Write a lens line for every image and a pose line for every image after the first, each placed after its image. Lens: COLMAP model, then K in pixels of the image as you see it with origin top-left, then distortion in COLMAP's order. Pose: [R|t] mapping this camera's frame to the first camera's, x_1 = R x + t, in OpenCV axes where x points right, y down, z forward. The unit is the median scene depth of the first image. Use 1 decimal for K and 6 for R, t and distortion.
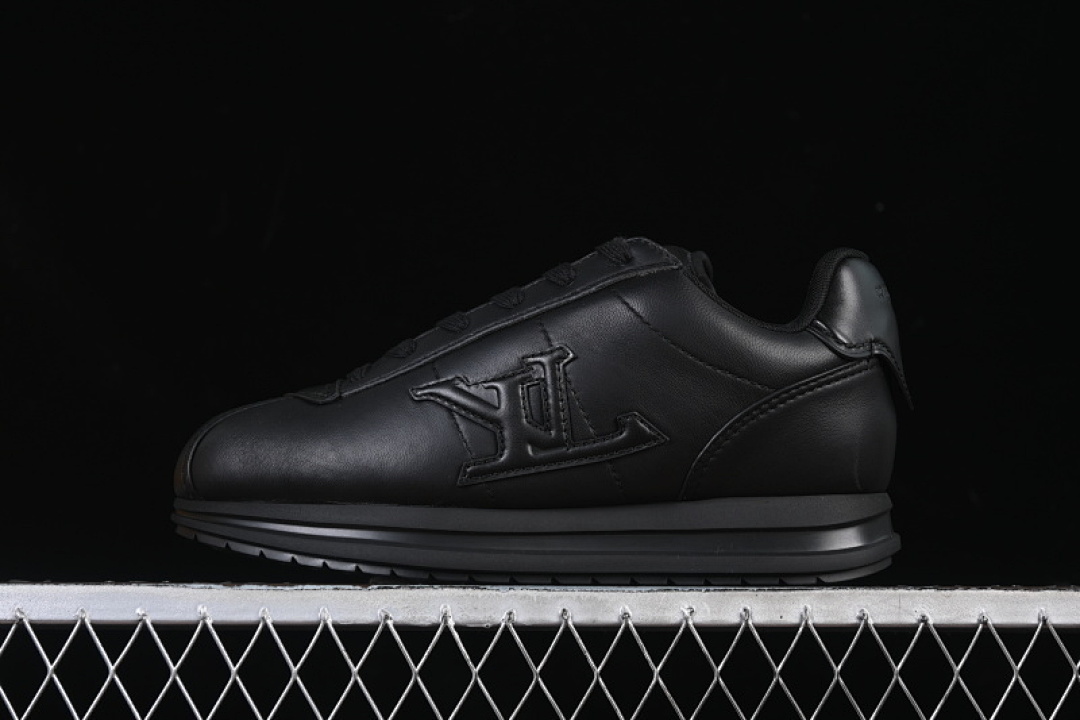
lens RADIAL K [[2435.8, 0, 556.3], [0, 2435.8, 329.2], [0, 0, 1]] dist [-0.071530, 0.000000]
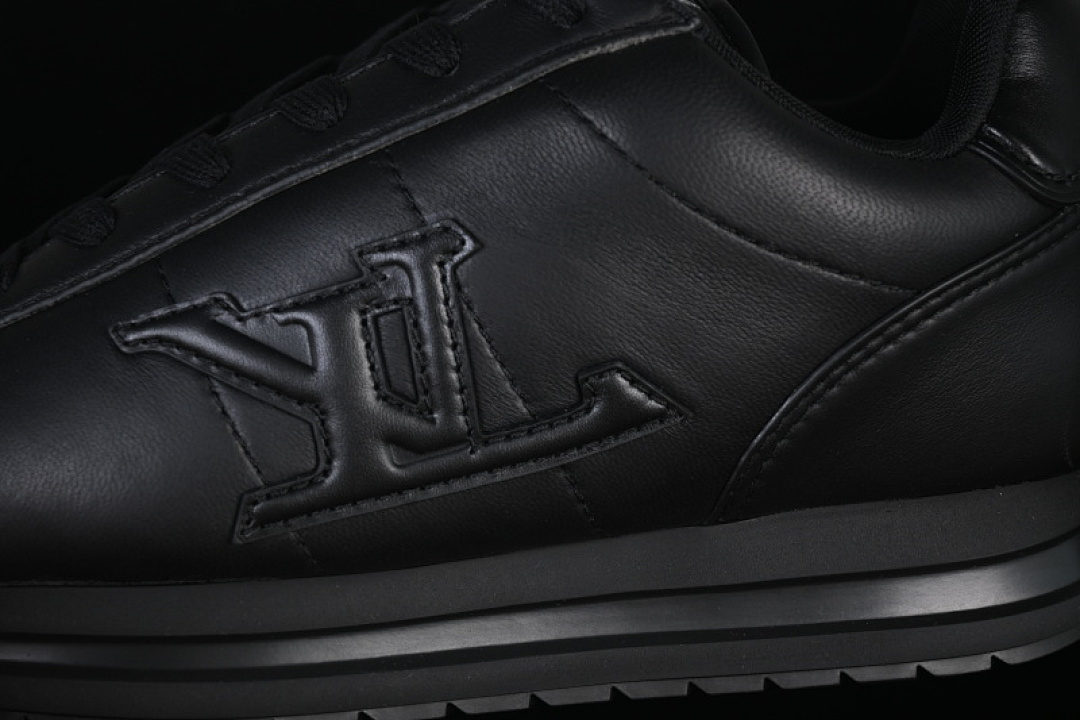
lens RADIAL K [[2435.8, 0, 540.1], [0, 2435.8, 358.1], [0, 0, 1]] dist [-0.071530, 0.000000]
pose [[0.991722, -0.068411, 0.108664, -0.030867], [0.040217, 0.969165, 0.243109, -0.077065], [-0.121945, -0.236727, 0.963893, 0.561515]]
